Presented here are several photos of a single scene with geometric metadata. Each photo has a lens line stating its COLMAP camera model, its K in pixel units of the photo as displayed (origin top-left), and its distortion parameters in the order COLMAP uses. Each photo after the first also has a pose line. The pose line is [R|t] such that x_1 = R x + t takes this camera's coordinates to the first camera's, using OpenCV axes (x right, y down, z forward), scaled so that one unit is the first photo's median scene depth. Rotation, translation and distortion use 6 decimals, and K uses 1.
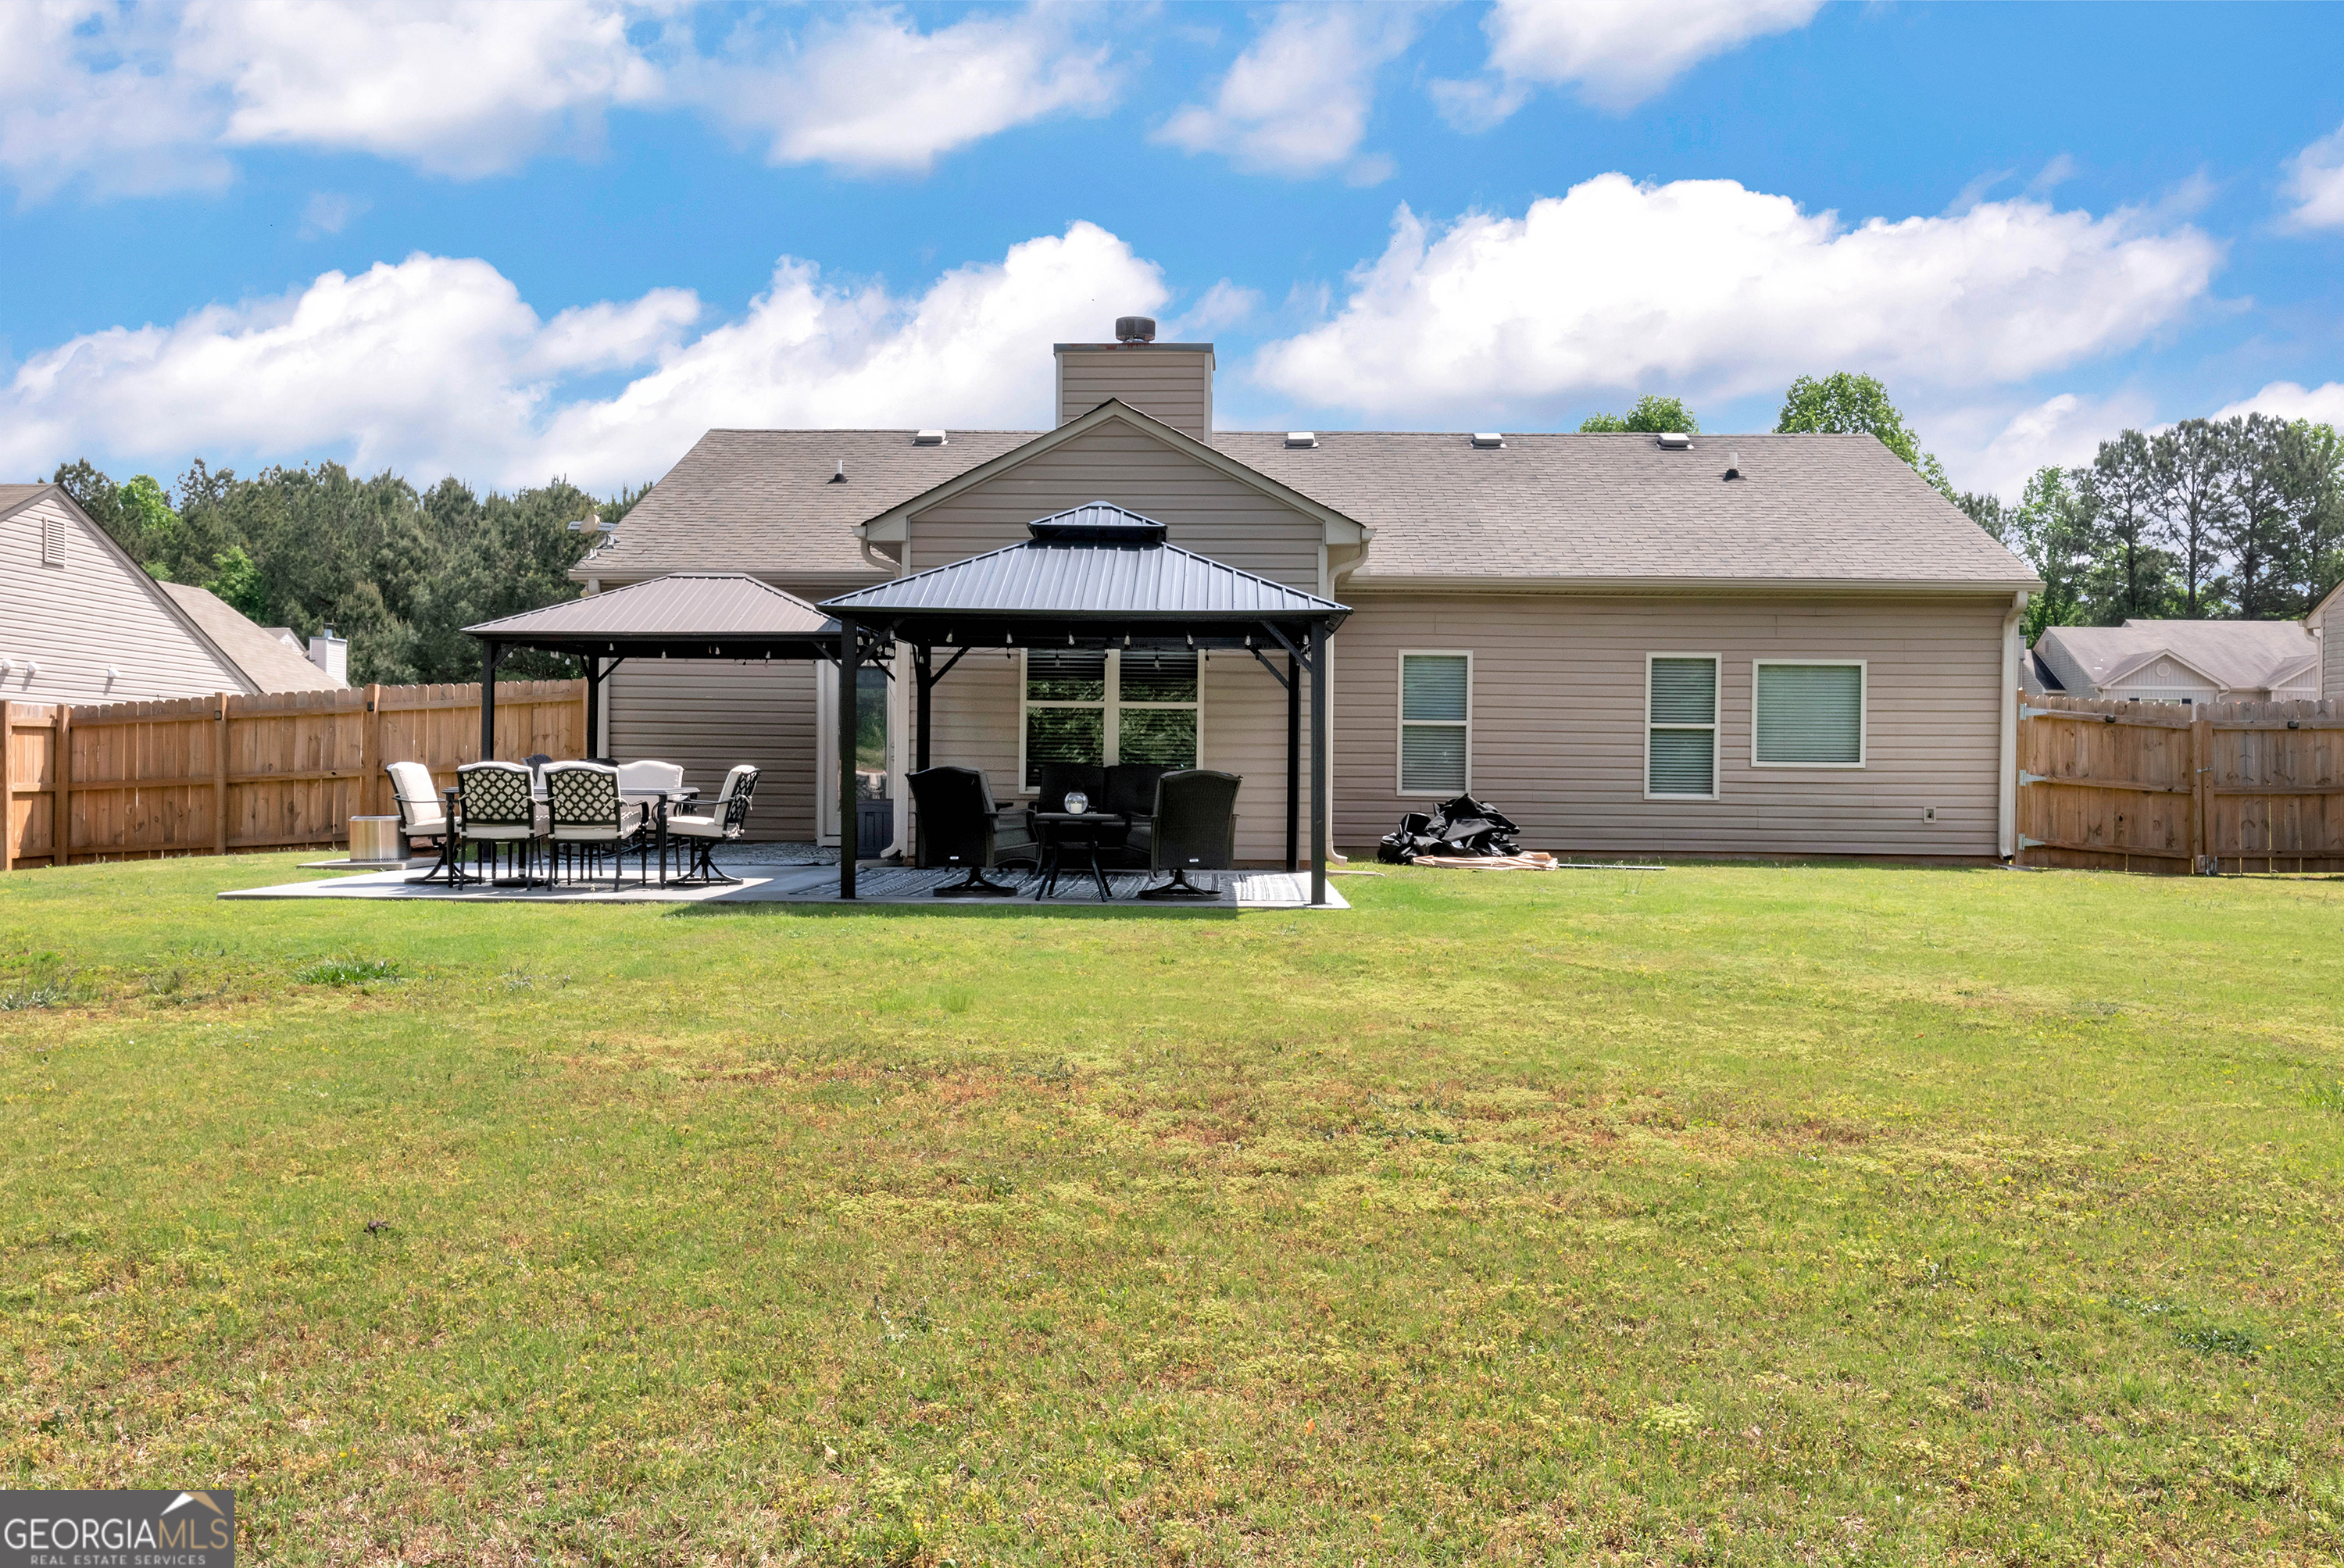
lens RADIAL K [[1811.6, 0, 1172.0], [0, 1811.6, 784.0], [0, 0, 1]] dist [-0.003532, -0.002359]
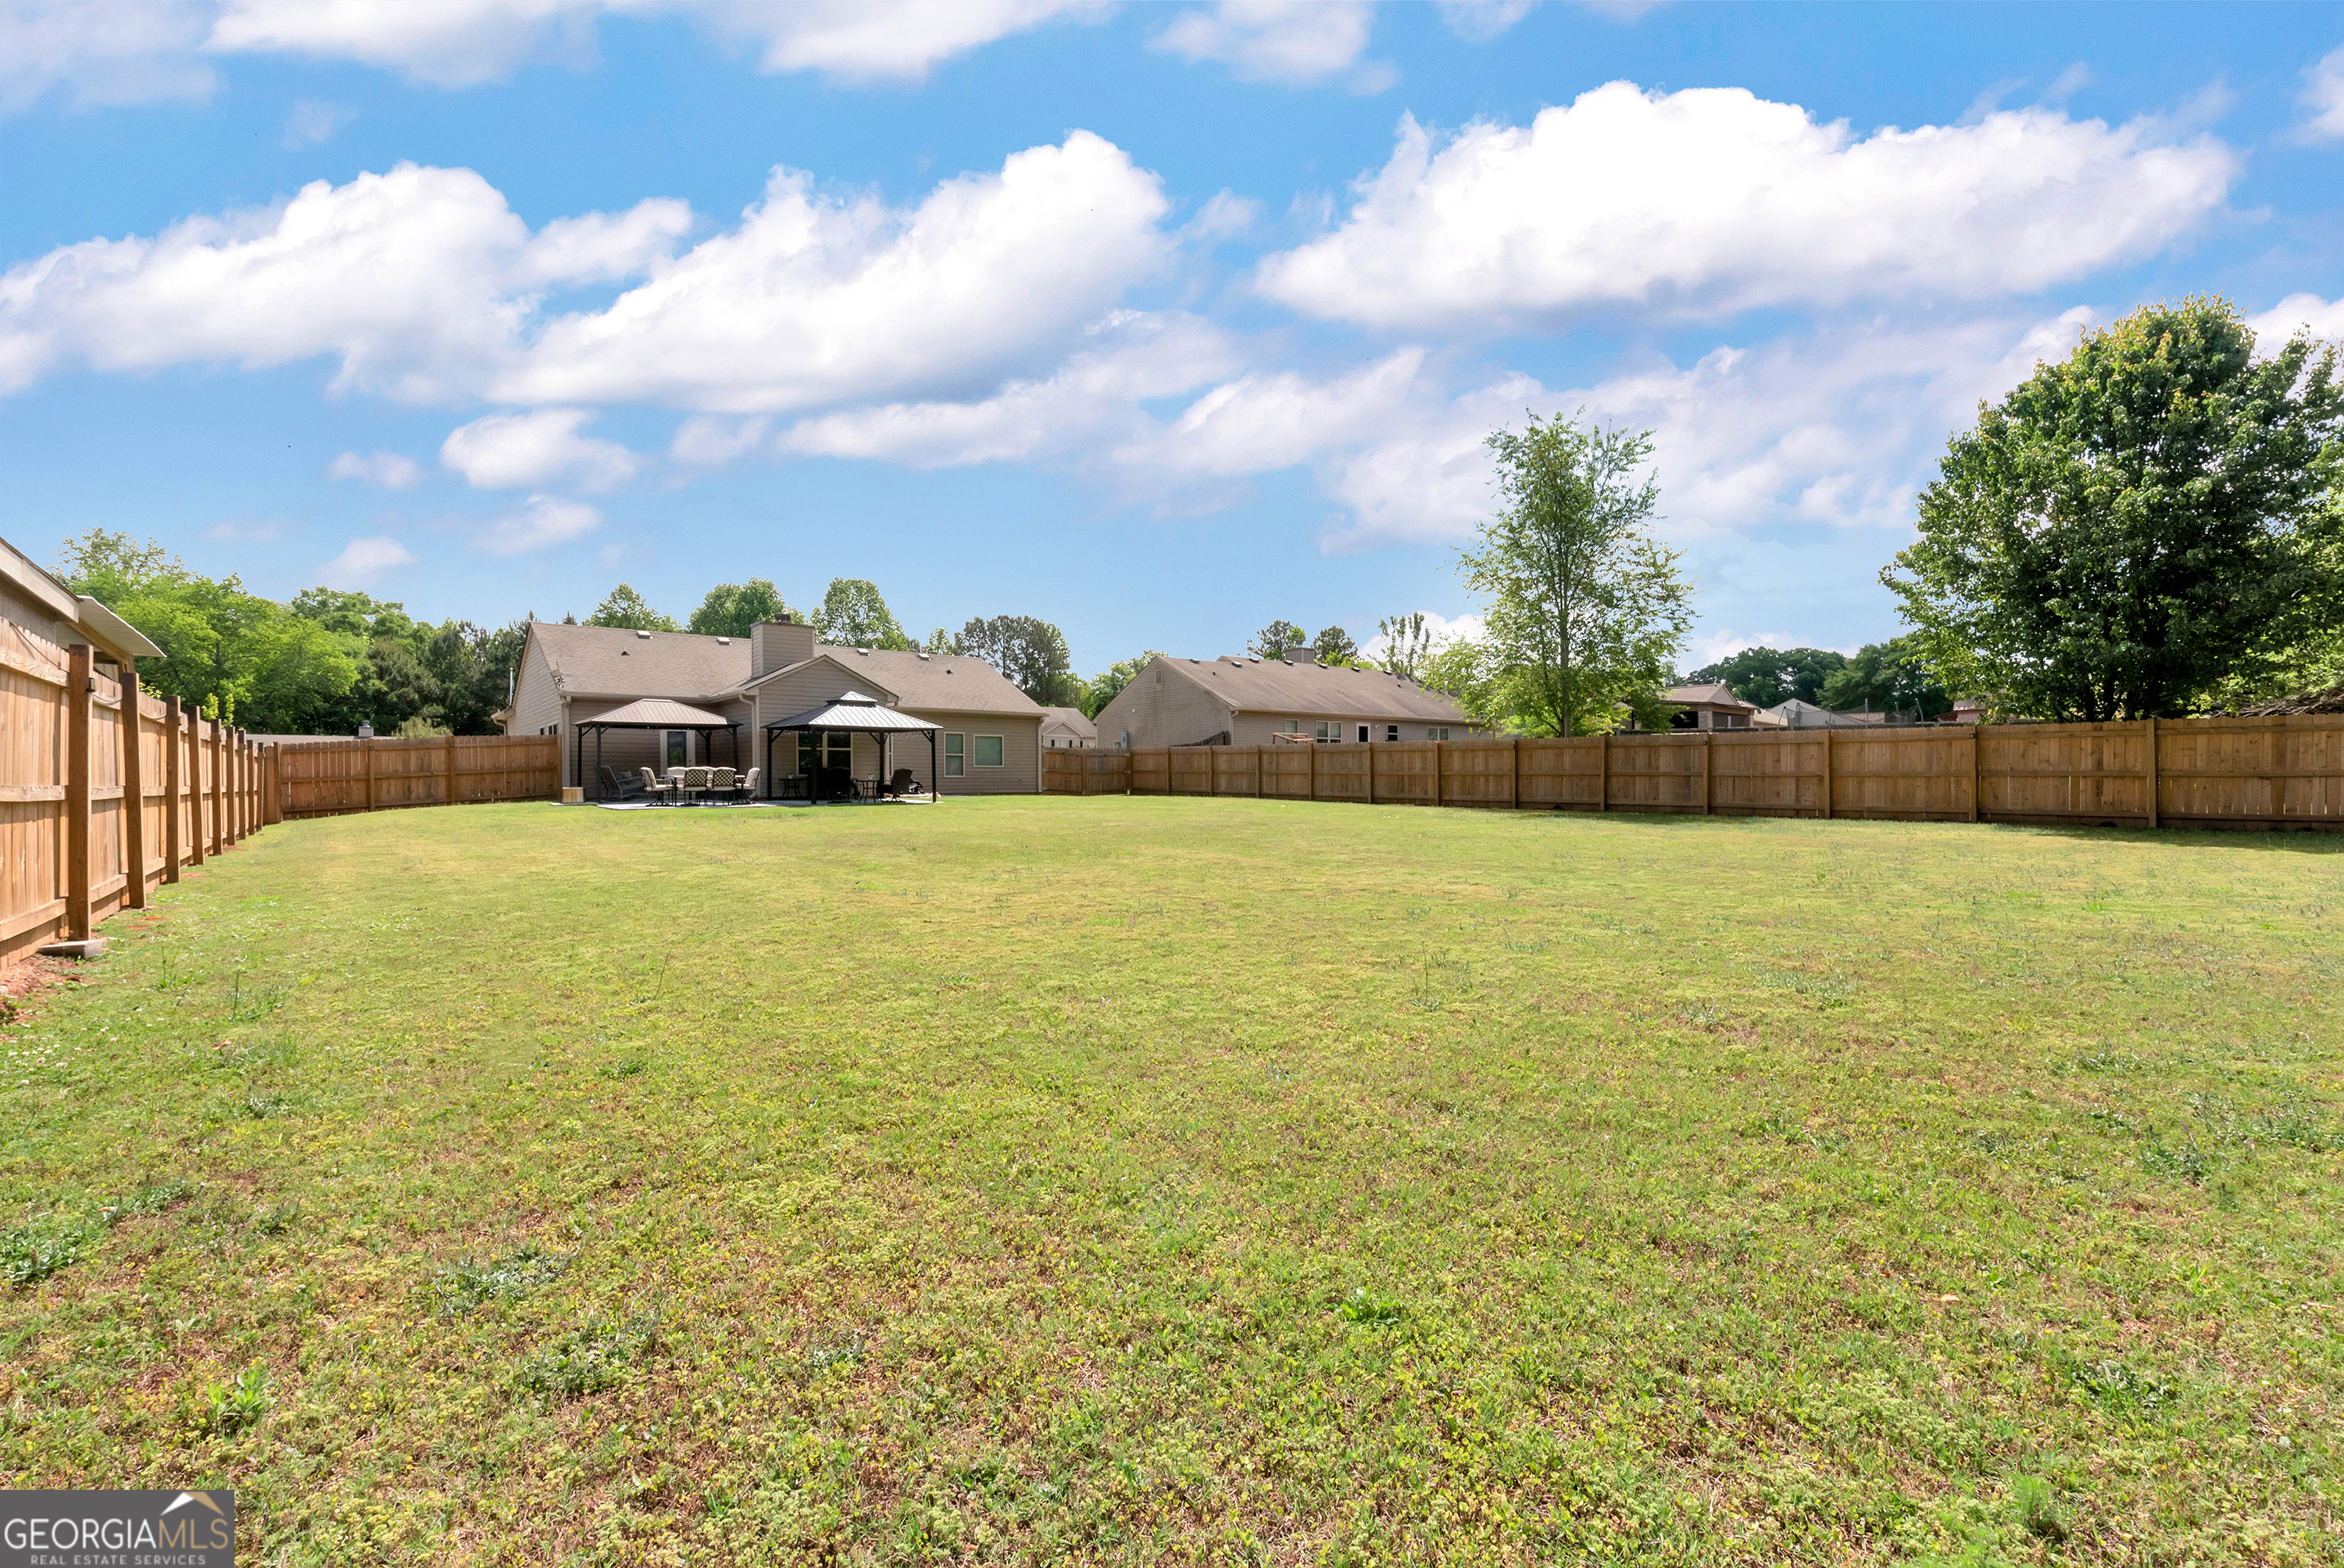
lens RADIAL K [[1058.3, 0, 1185.2], [0, 1058.3, 770.6], [0, 0, 1]] dist [-0.001247, -0.000439]
pose [[0.750259, -0.008050, 0.661095, -0.645029], [0.012918, 0.999913, -0.002485, 0.007103], [-0.661018, 0.010404, 0.750298, -0.673039]]
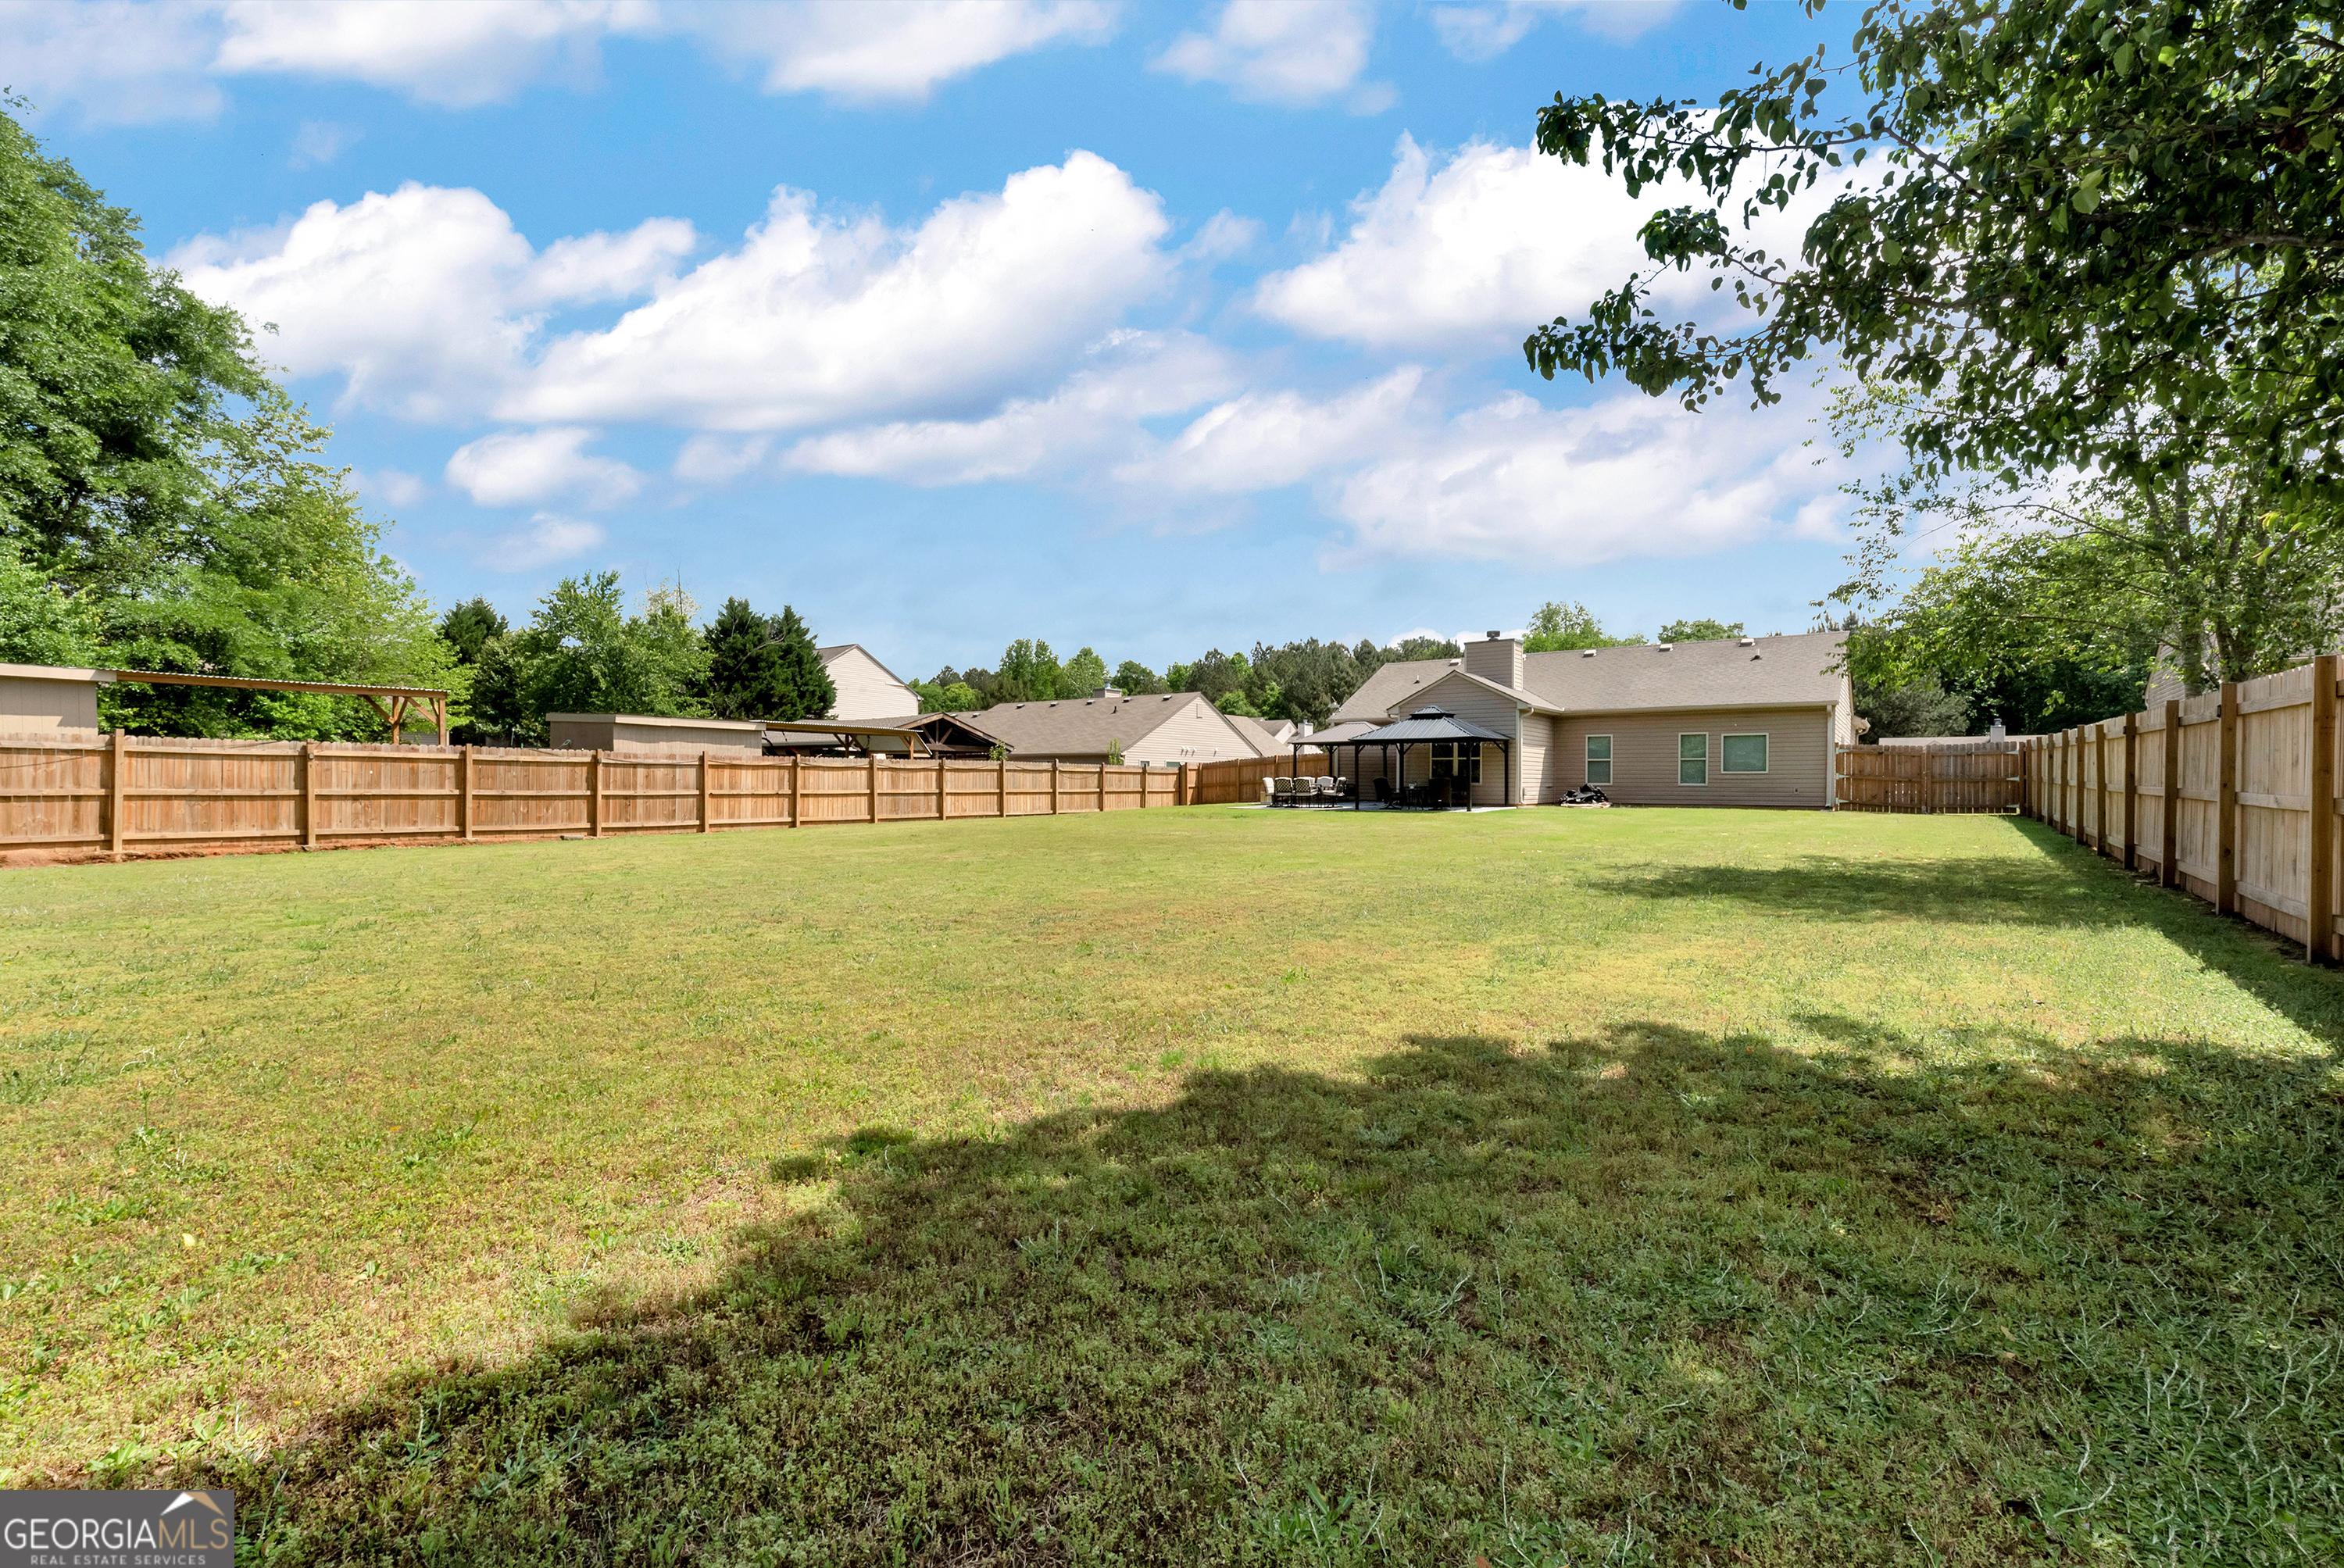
lens RADIAL K [[1058.3, 0, 1185.2], [0, 1058.3, 770.6], [0, 0, 1]] dist [-0.001247, -0.000439]
pose [[0.838819, -0.015960, -0.544176, 0.505161], [0.007729, 0.999819, -0.017409, 0.008435], [0.544355, 0.010397, 0.838791, -0.779650]]
